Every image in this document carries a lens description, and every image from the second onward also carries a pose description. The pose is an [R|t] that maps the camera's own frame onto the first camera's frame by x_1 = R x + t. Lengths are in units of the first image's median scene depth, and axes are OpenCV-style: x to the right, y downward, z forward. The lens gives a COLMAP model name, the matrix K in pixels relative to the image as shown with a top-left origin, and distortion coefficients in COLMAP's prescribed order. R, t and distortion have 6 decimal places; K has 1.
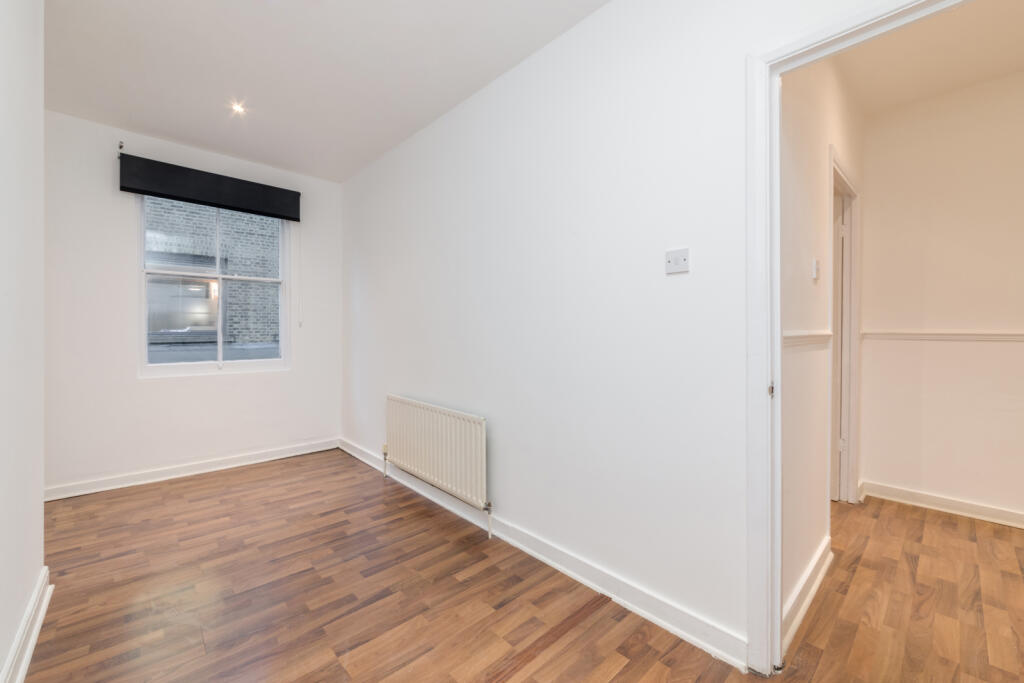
lens RADIAL K [[416.4, 0, 516.2], [0, 416.4, 333.5], [0, 0, 1]] dist [0.001073, 0.000407]
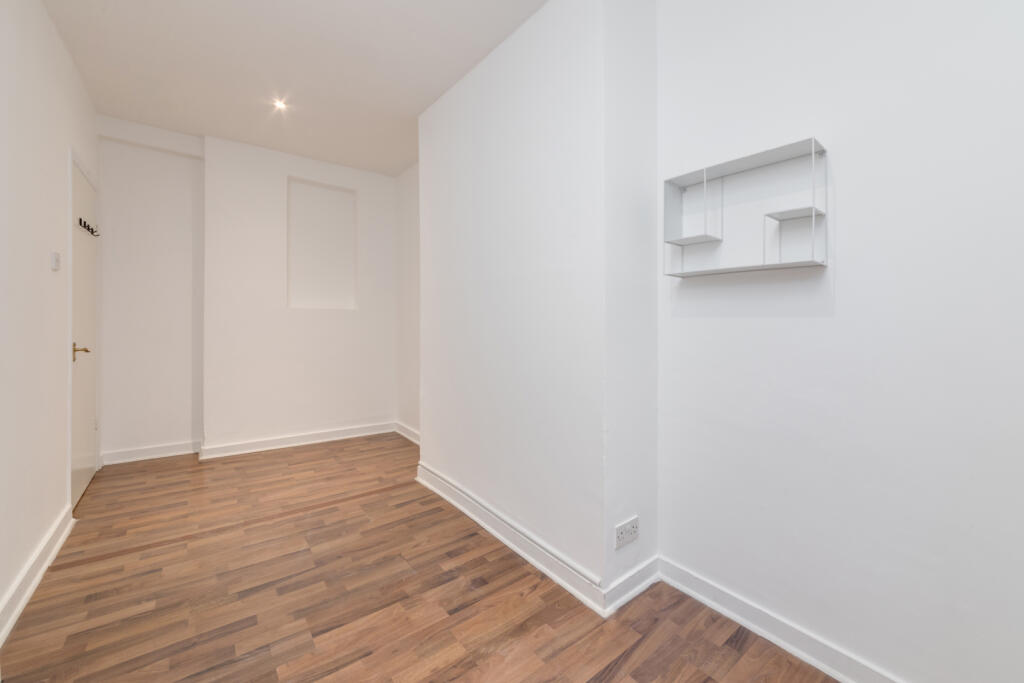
lens RADIAL K [[416.4, 0, 516.2], [0, 416.4, 333.5], [0, 0, 1]] dist [0.001073, 0.000407]
pose [[-0.995069, -0.022484, 0.096602, -0.732659], [-0.019653, 0.999352, 0.030166, -0.000950], [-0.097217, 0.028119, -0.994866, 1.364758]]
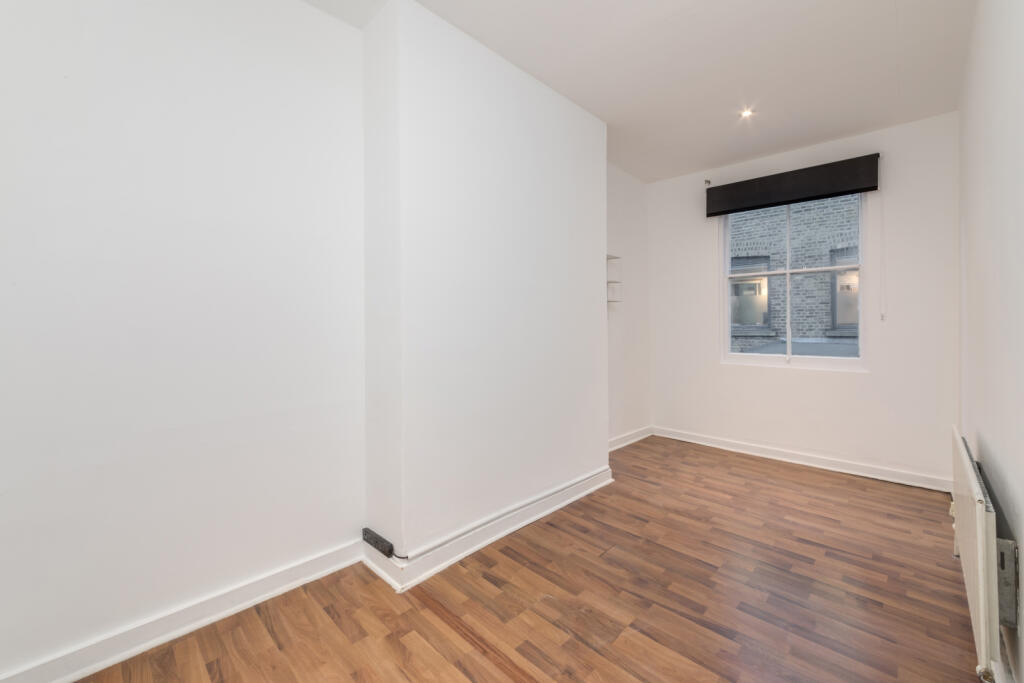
lens RADIAL K [[420.6, 0, 510.8], [0, 420.6, 326.4], [0, 0, 1]] dist [0.000990, 0.000232]
pose [[0.049443, 0.004926, -0.998765, 0.384687], [-0.005819, 0.999972, 0.004643, -0.005669], [0.998760, 0.005583, 0.049471, 0.374664]]
